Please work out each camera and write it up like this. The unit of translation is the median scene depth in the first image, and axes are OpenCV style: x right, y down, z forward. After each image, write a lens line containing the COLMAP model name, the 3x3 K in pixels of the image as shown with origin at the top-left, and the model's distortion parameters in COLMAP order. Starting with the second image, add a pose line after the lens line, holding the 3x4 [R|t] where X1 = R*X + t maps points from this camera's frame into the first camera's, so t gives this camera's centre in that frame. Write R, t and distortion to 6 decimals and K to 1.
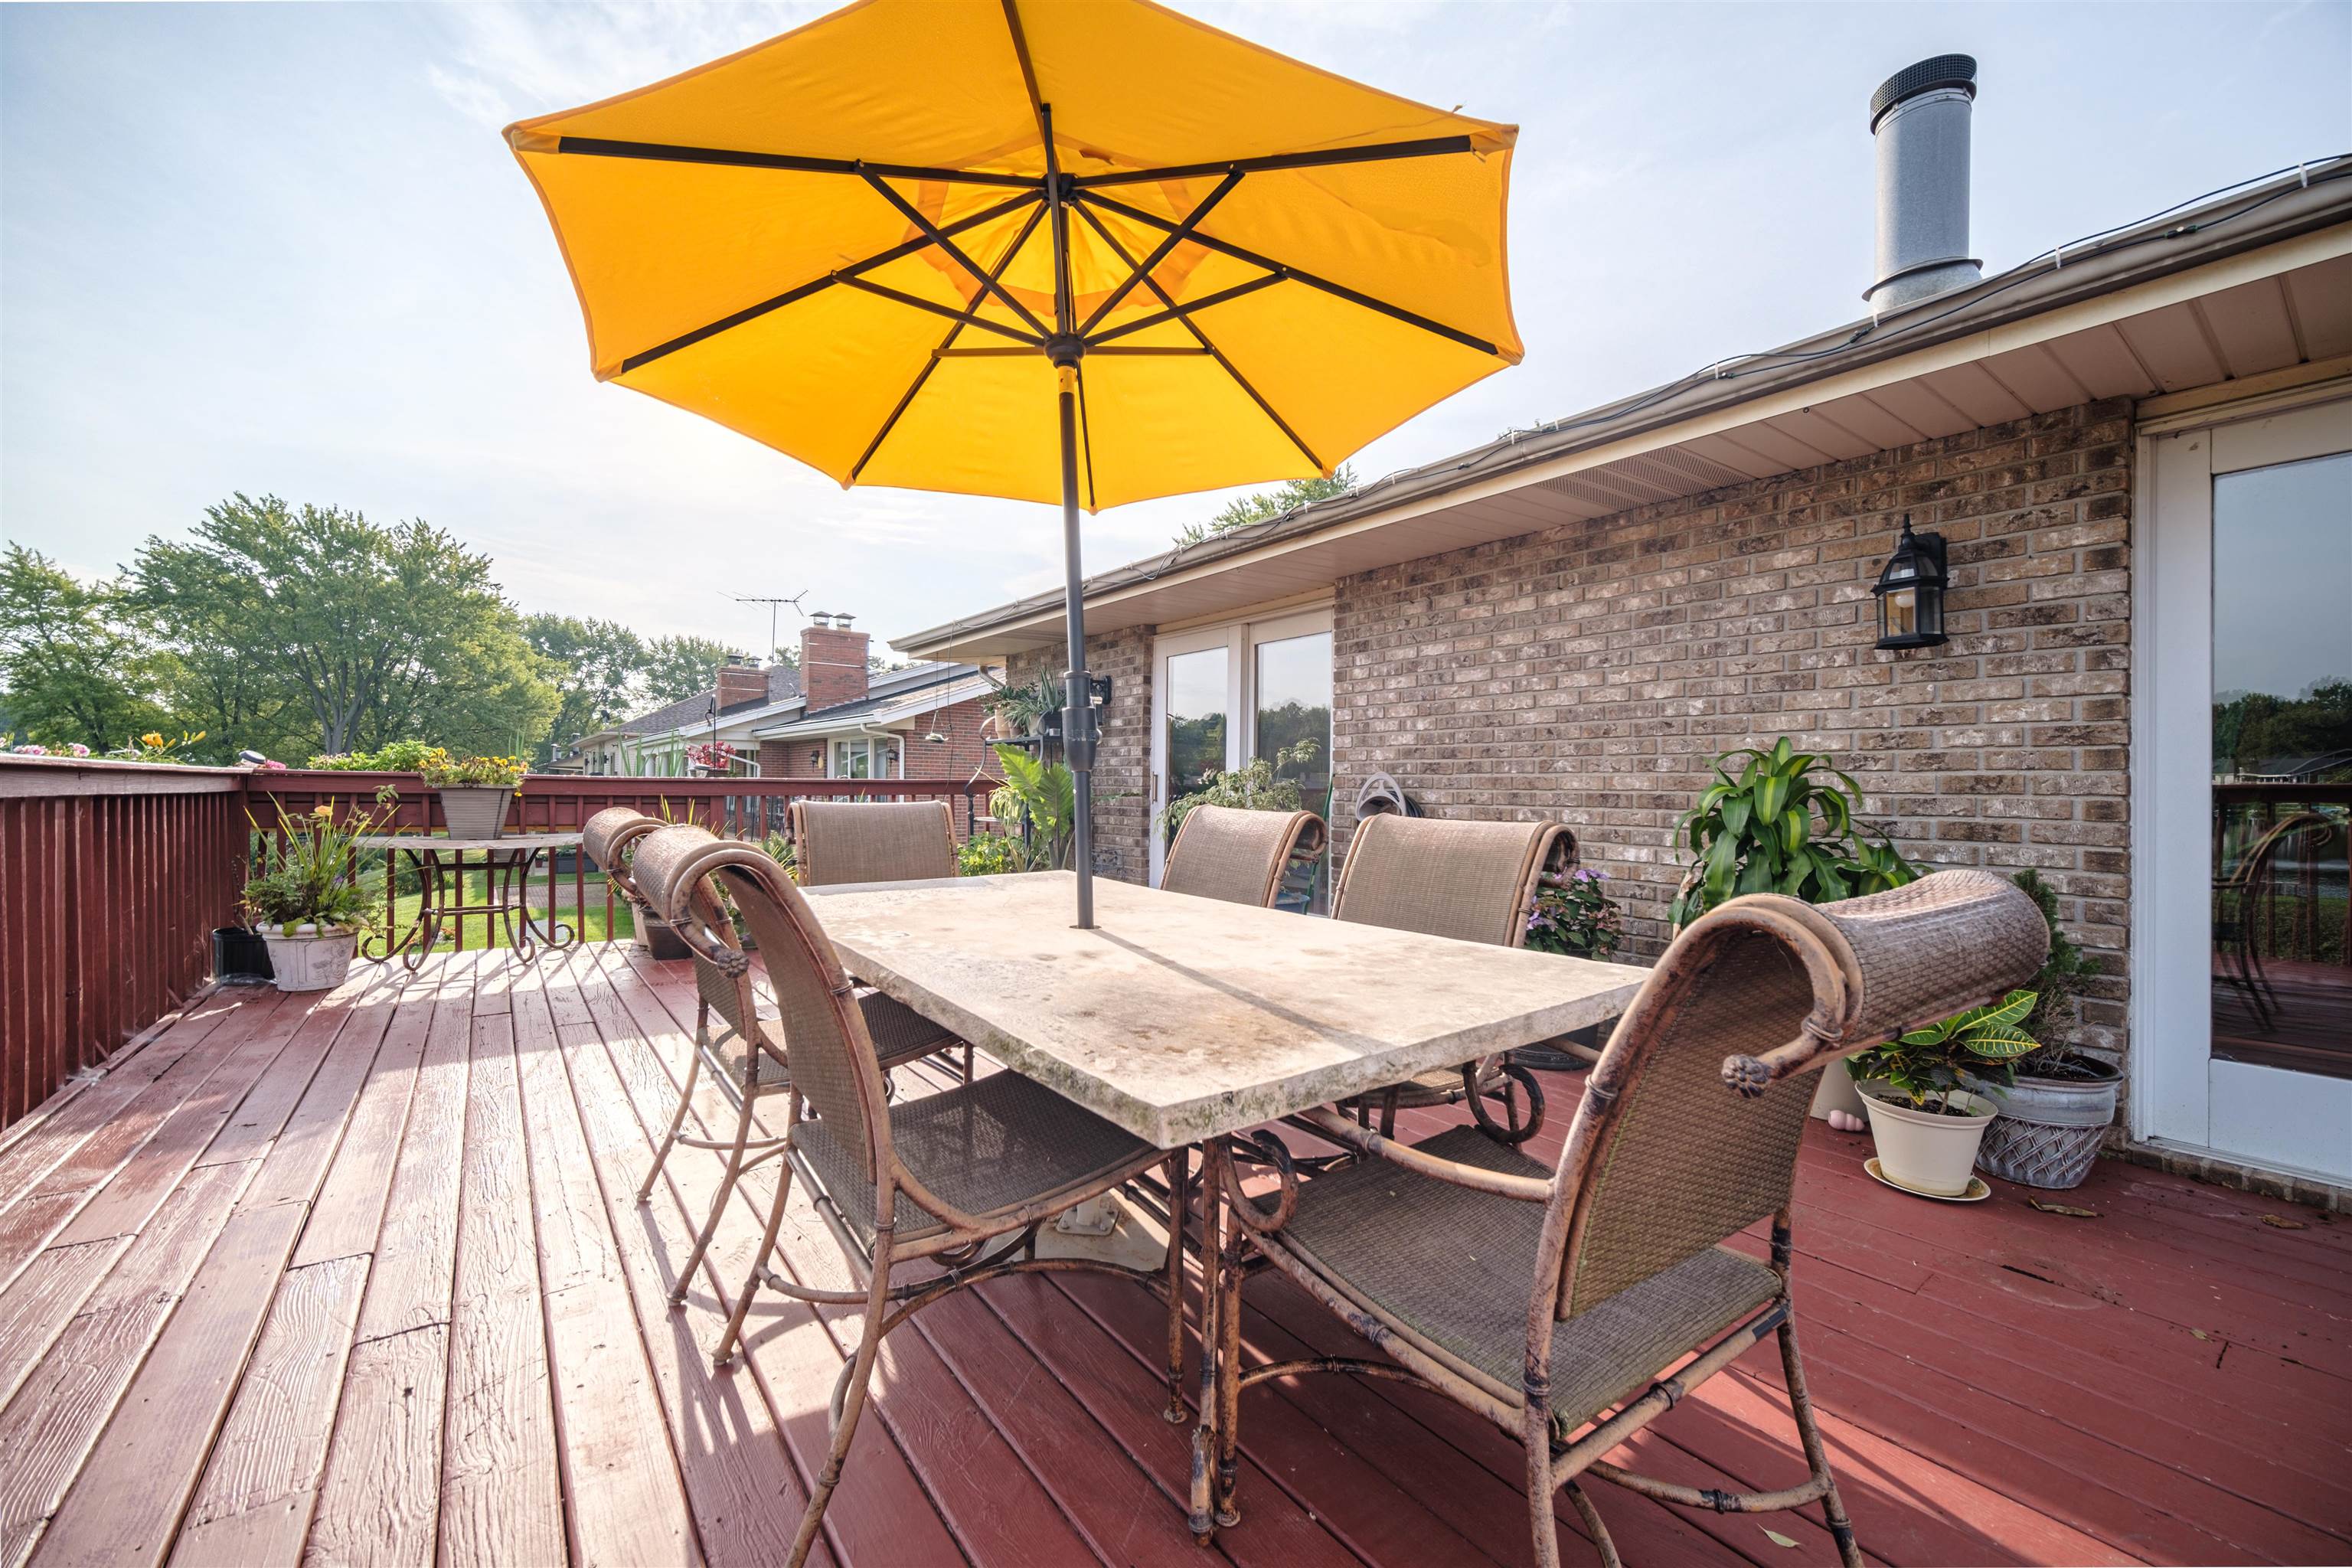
lens RADIAL K [[933.3, 0, 1182.8], [0, 933.3, 781.2], [0, 0, 1]] dist [0.000318, -0.001166]
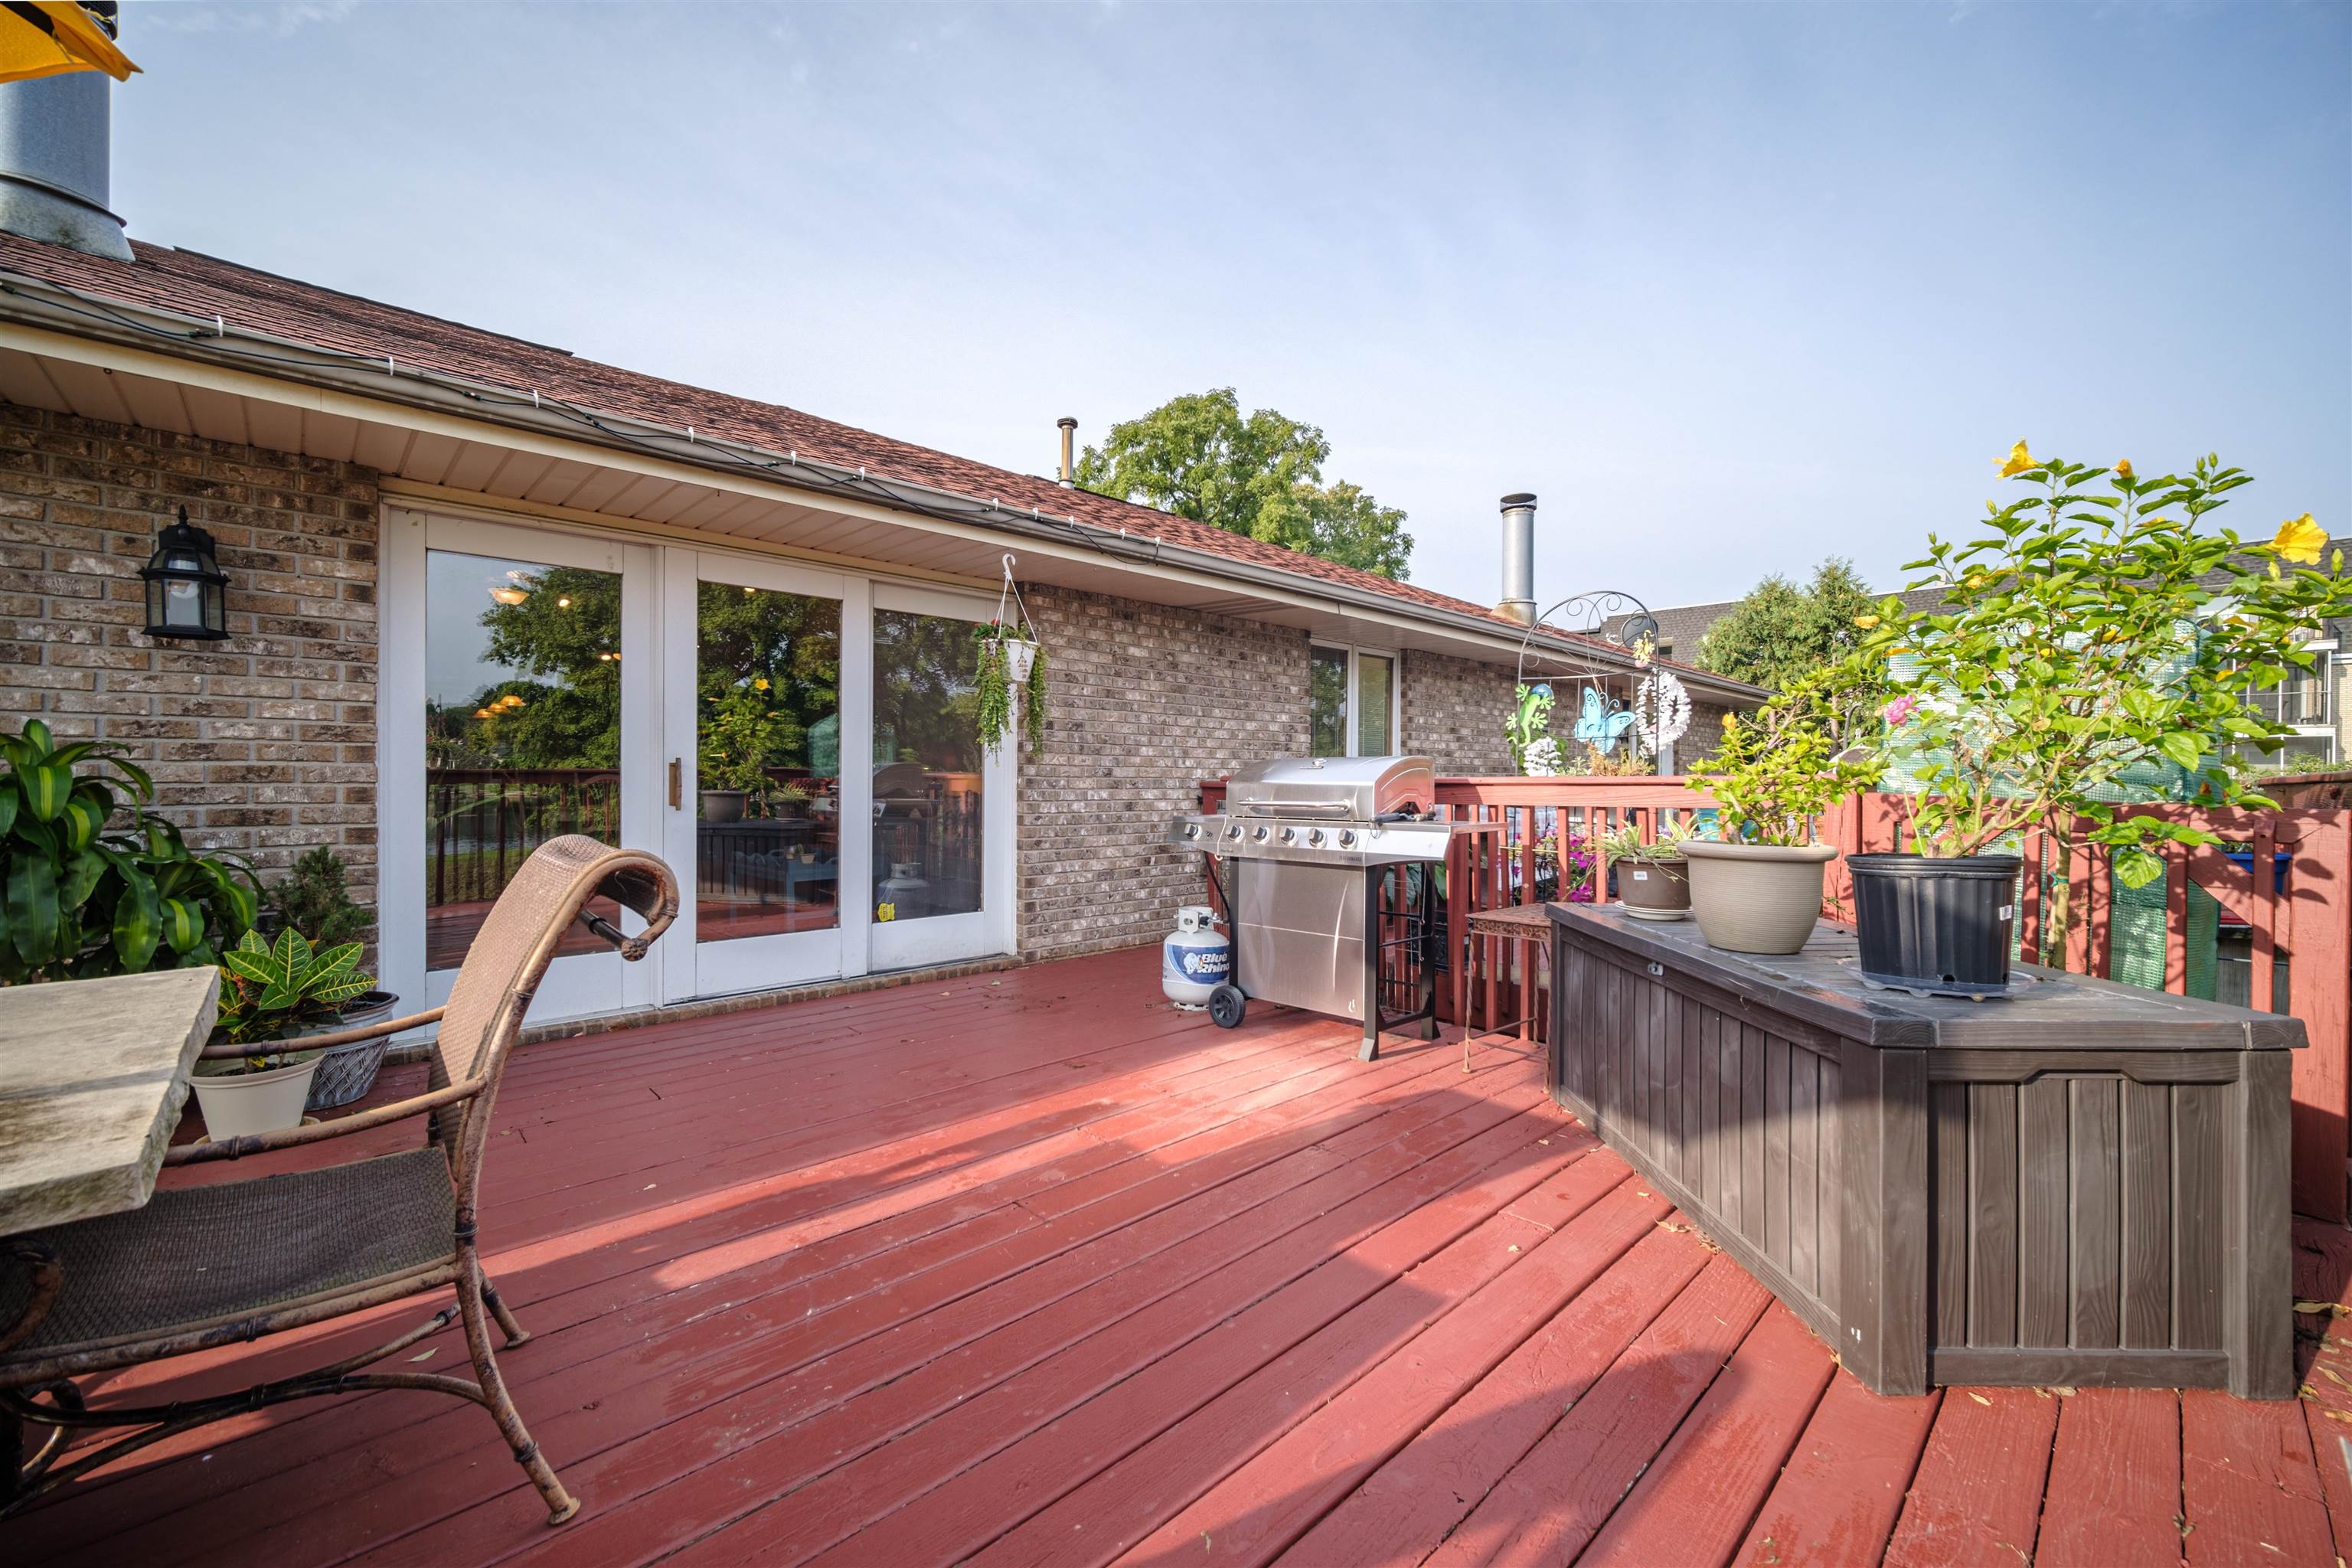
lens RADIAL K [[933.3, 0, 1184.7], [0, 933.3, 774.8], [0, 0, 1]] dist [0.000318, -0.001166]
pose [[-0.112288, -0.007693, 0.993646, -0.355672], [-0.009126, 0.999936, 0.006710, -0.012726], [-0.993634, -0.008315, -0.112351, 0.037954]]
